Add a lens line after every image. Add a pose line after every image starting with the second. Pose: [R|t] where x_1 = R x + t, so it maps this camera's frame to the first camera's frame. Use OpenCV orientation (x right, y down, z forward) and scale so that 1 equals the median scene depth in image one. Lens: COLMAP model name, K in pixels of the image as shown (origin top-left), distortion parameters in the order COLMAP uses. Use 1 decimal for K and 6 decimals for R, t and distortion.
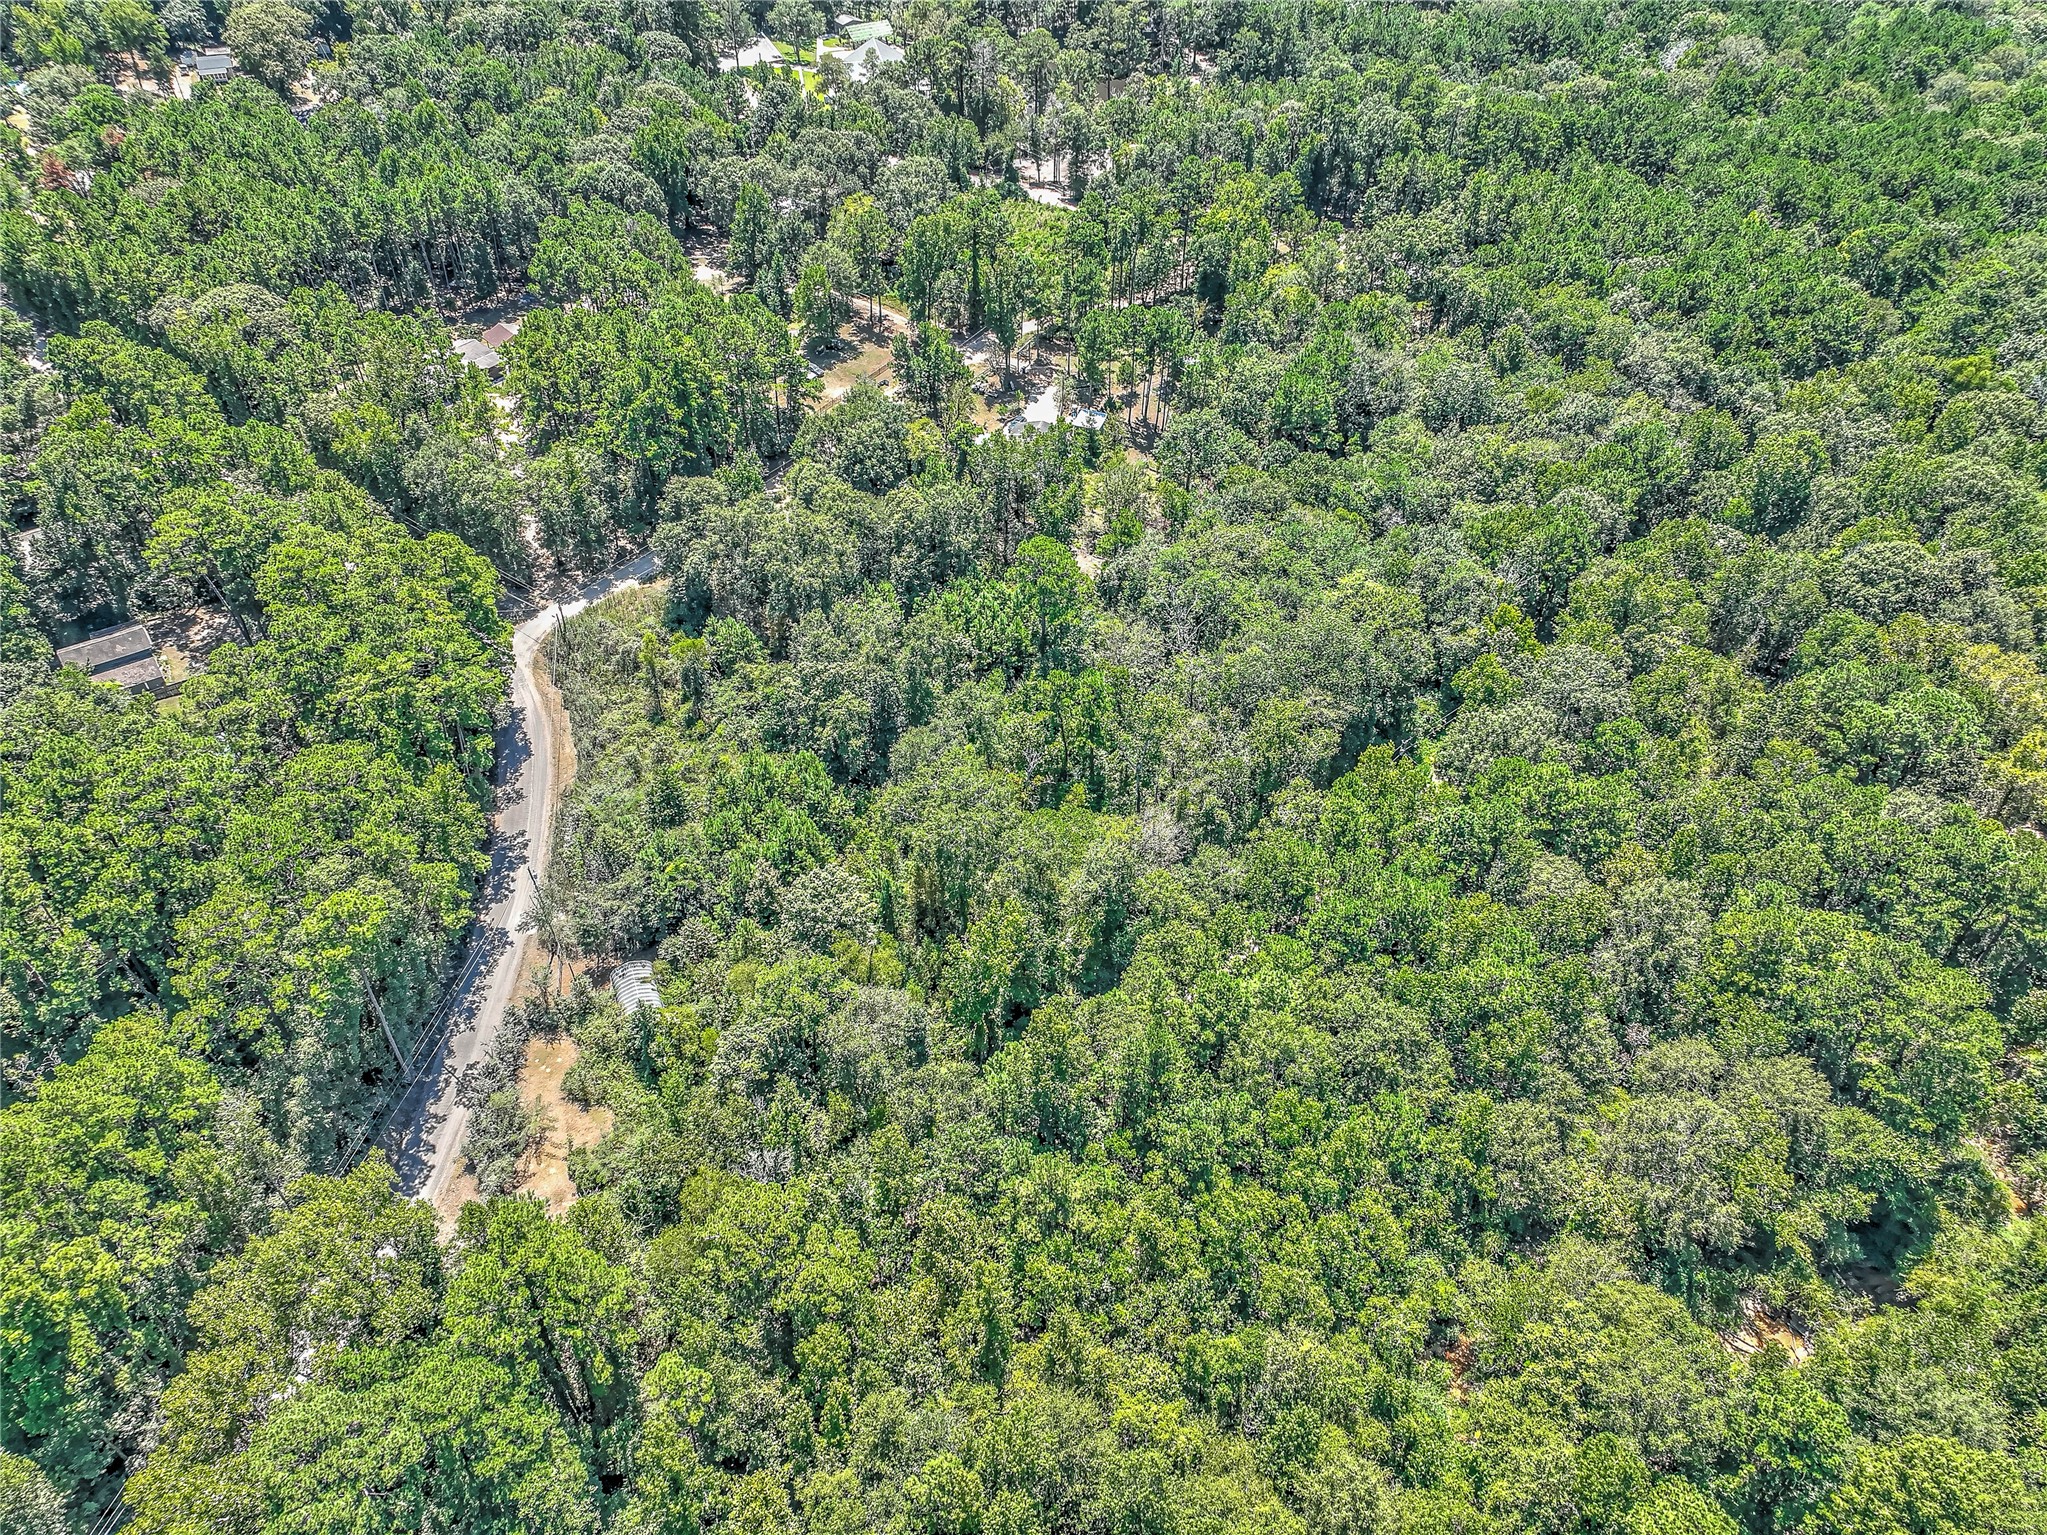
lens RADIAL K [[1437.2, 0, 1023.5], [0, 1437.2, 767.5], [0, 0, 1]] dist [0.011385, 0.022329]
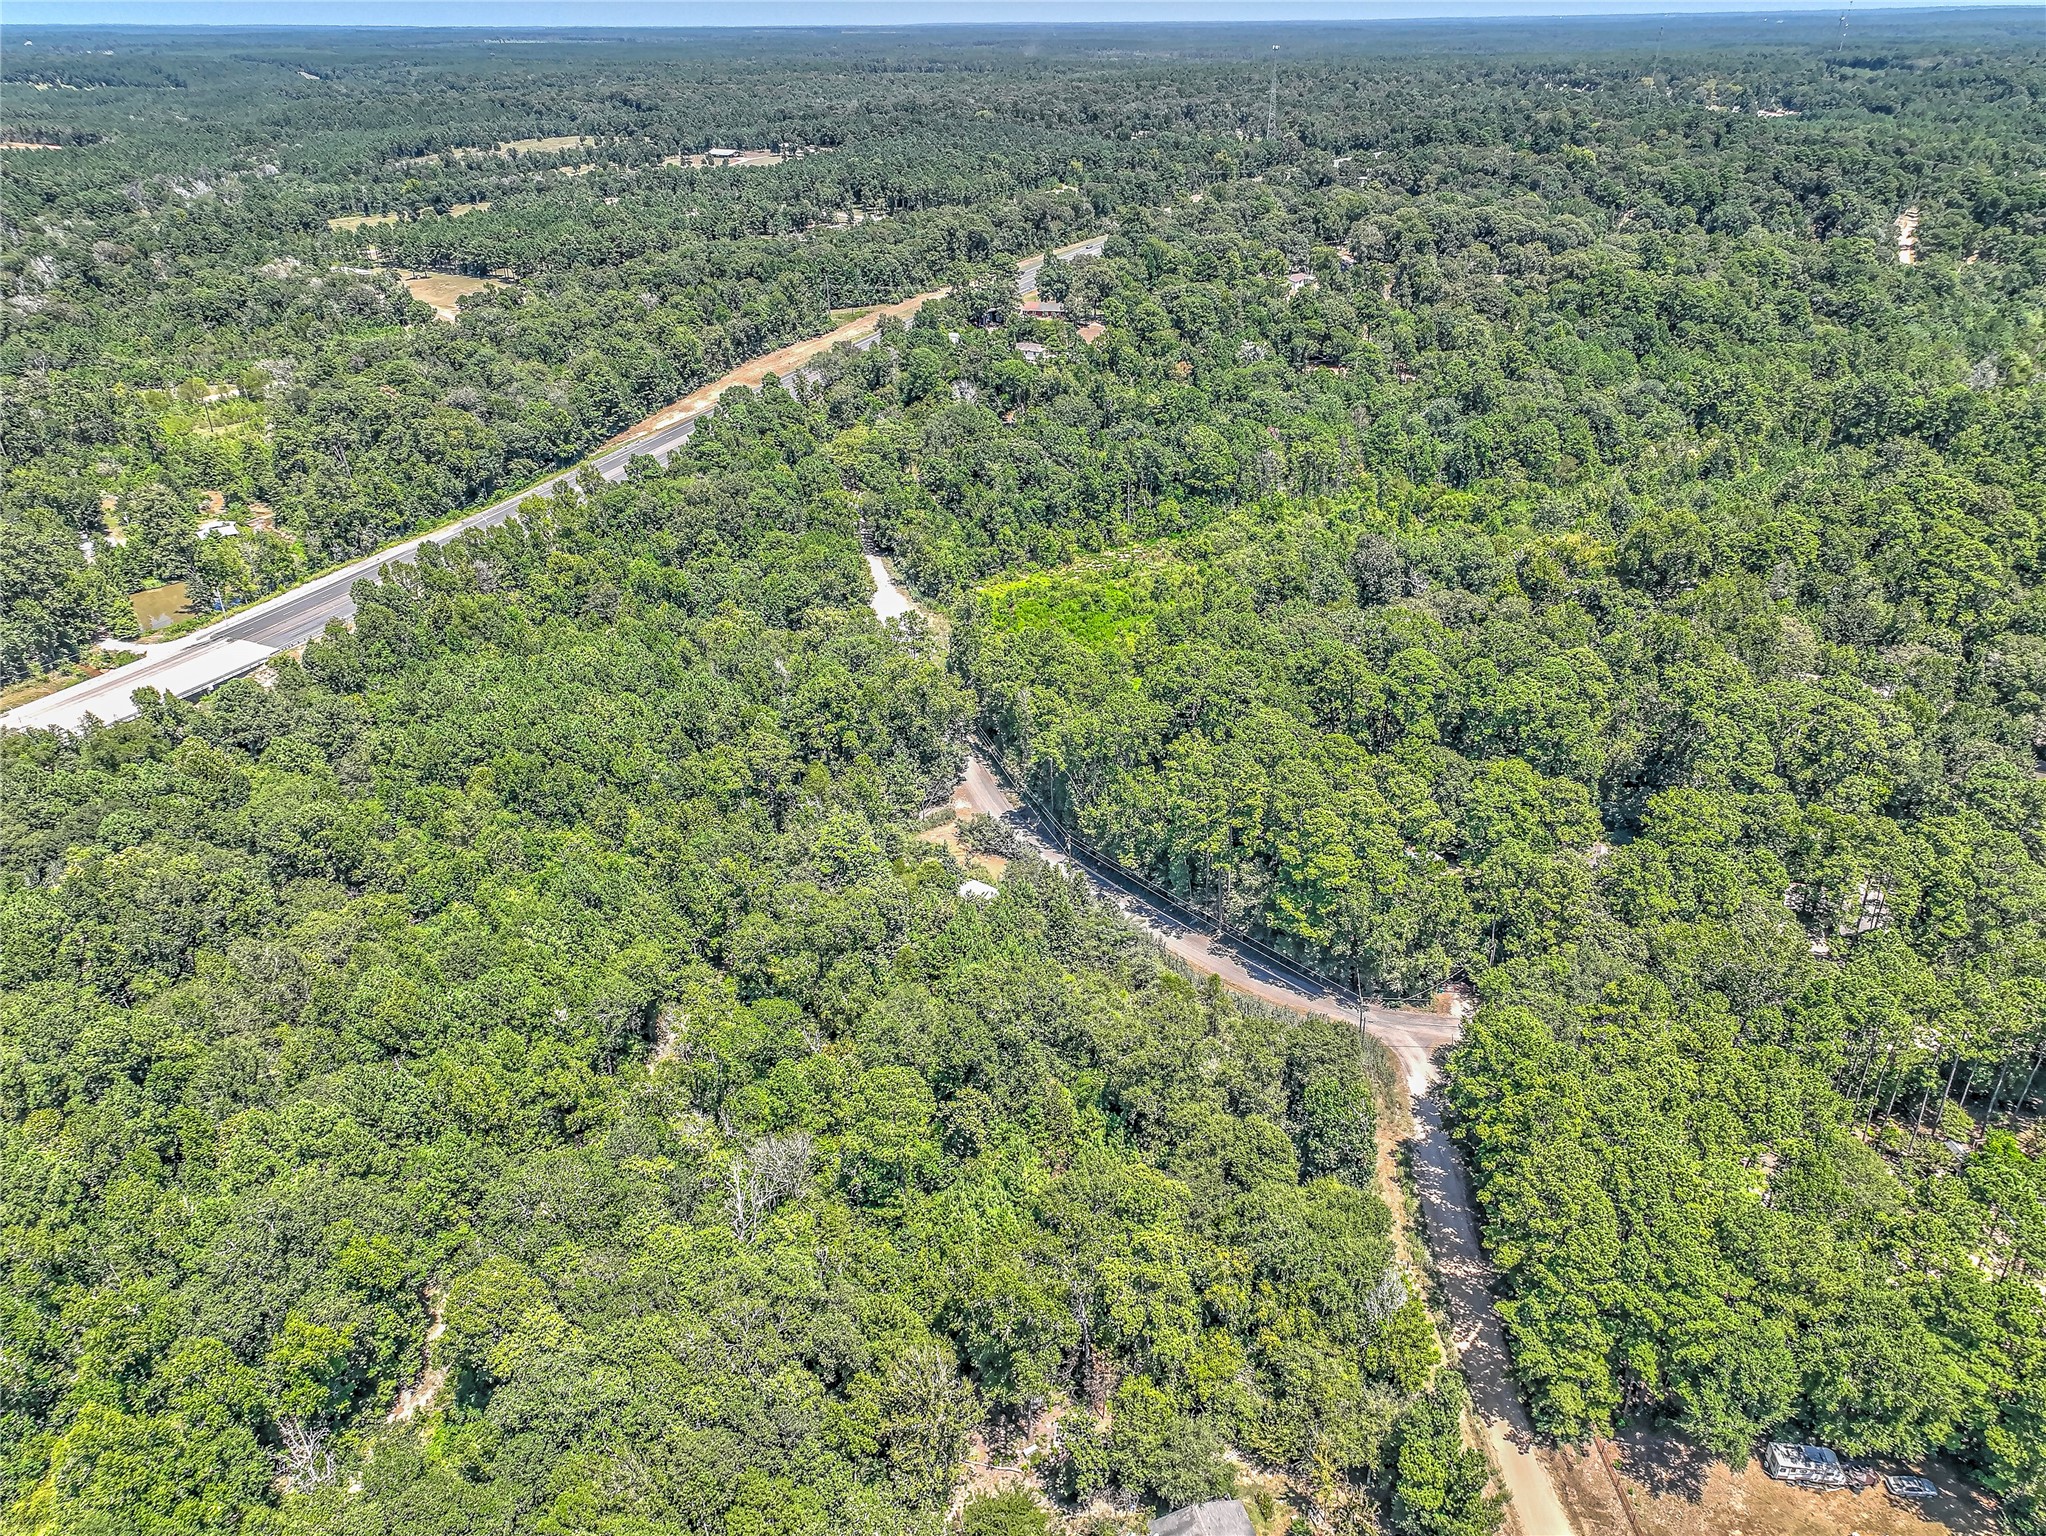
lens RADIAL K [[1436.5, 0, 1023.0], [0, 1436.5, 768.0], [0, 0, 1]] dist [0.011385, 0.022329]
pose [[-0.848536, 0.255034, -0.463620, 0.270548], [-0.337058, 0.414902, 0.845132, -0.885436], [0.407894, 0.873392, -0.266098, 0.975427]]
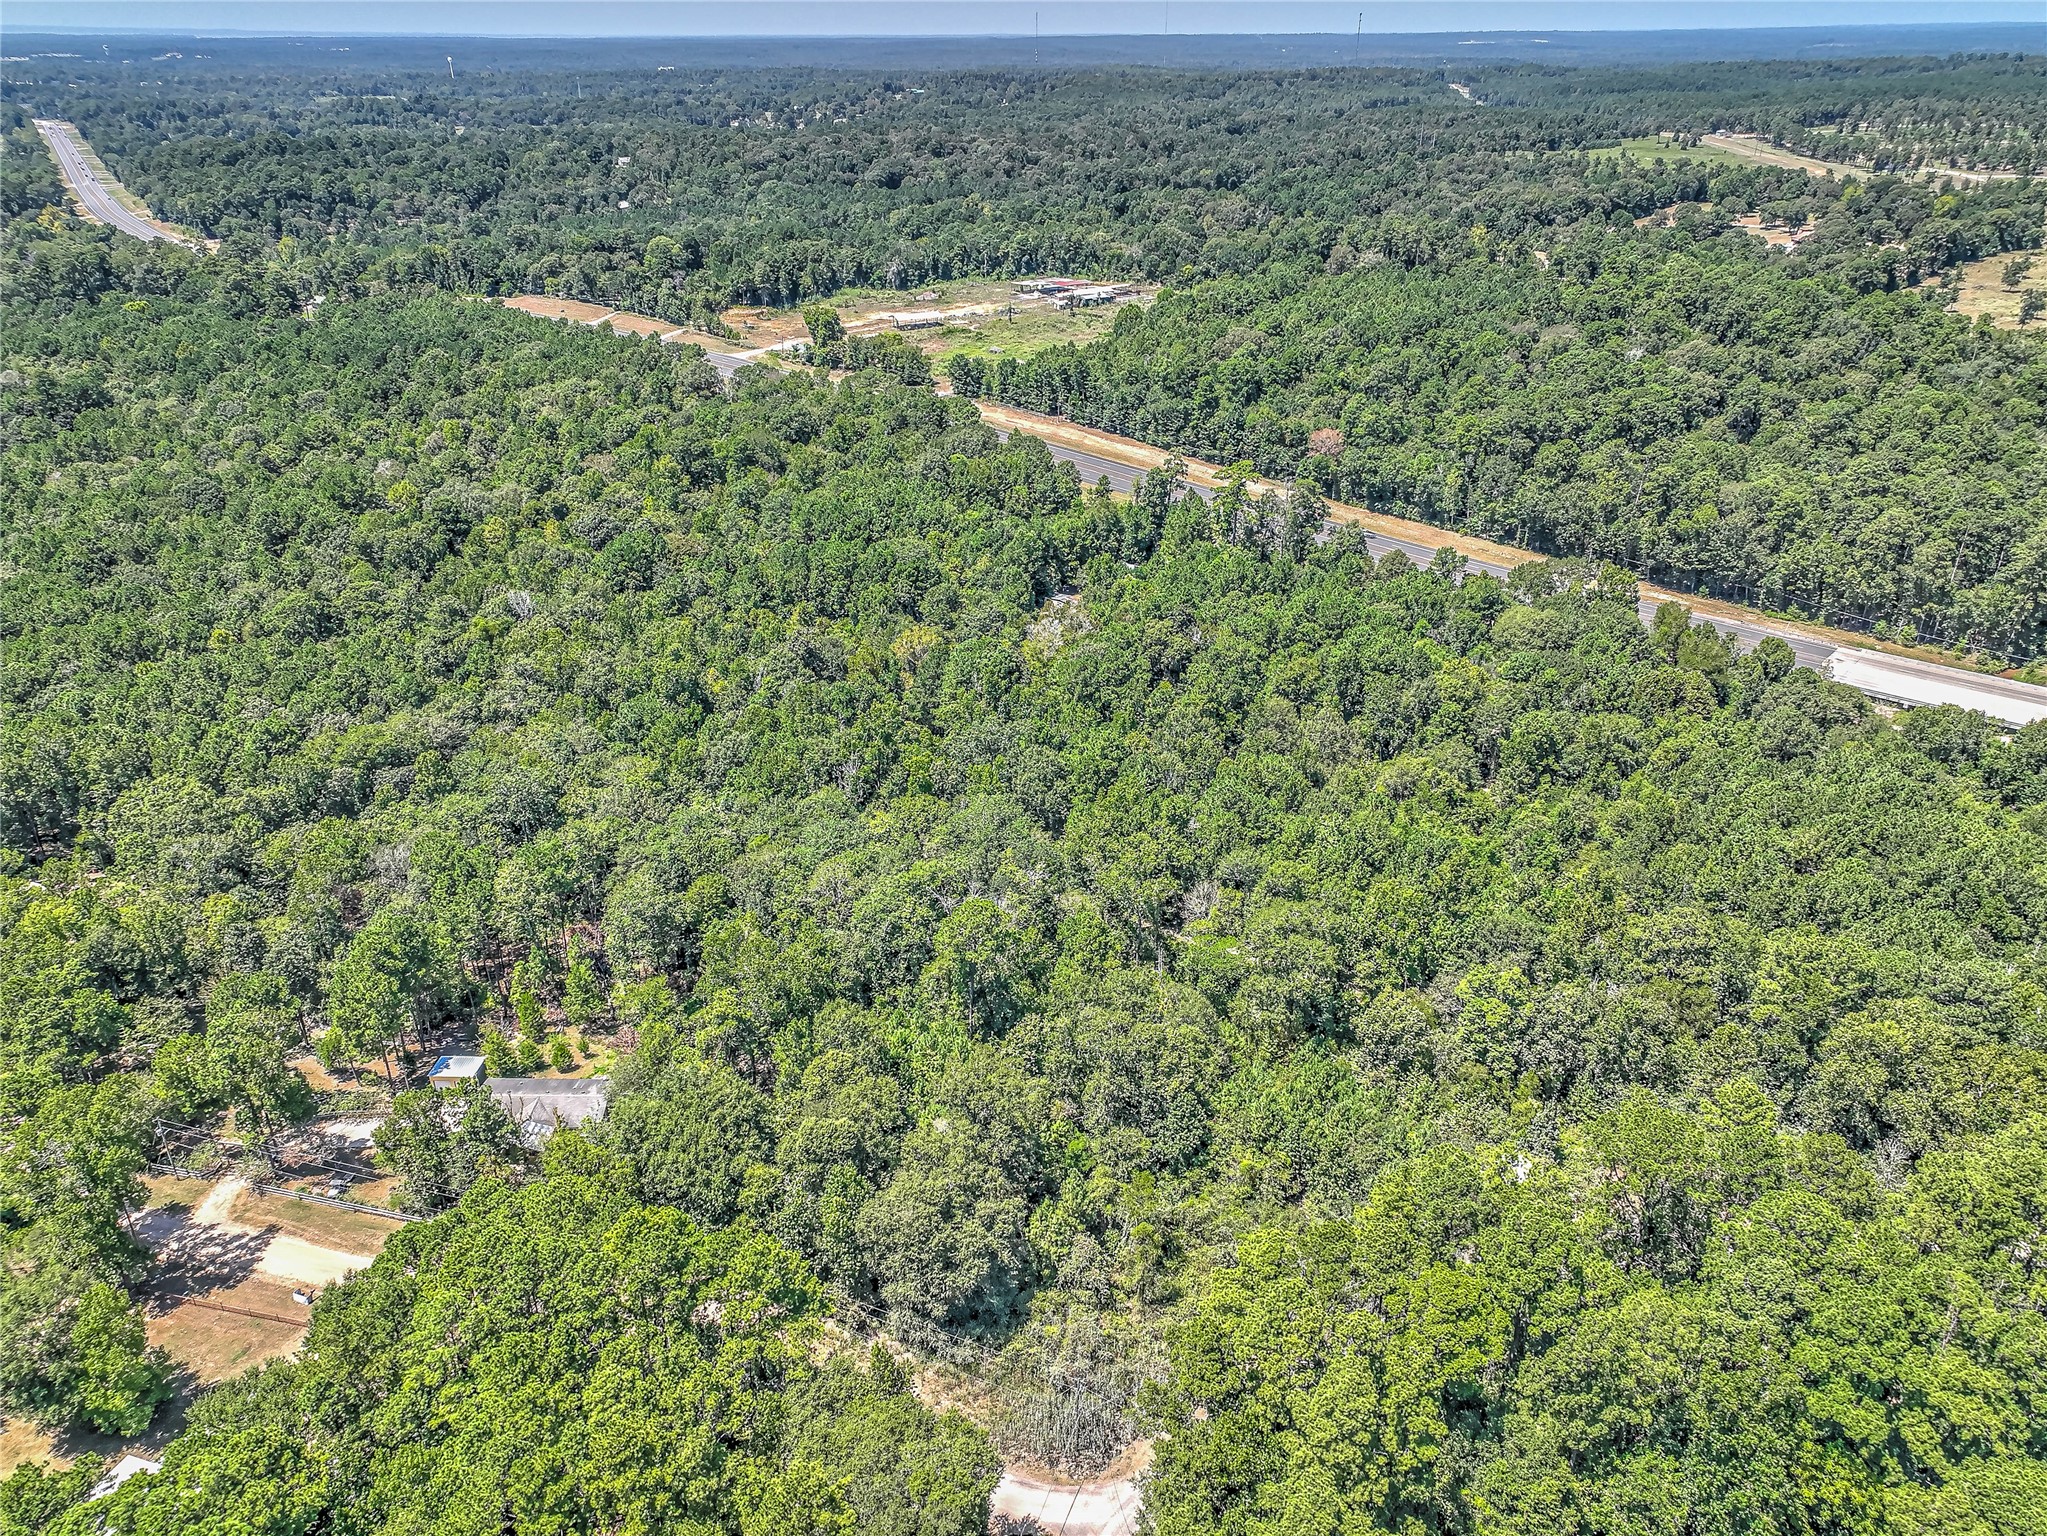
lens RADIAL K [[1437.2, 0, 1023.5], [0, 1437.2, 768.0], [0, 0, 1]] dist [0.011385, 0.022329]
pose [[-0.274463, -0.436059, 0.857043, -0.757270], [0.631743, 0.590174, 0.502590, -0.642047], [-0.724963, 0.679373, 0.113496, 0.698247]]
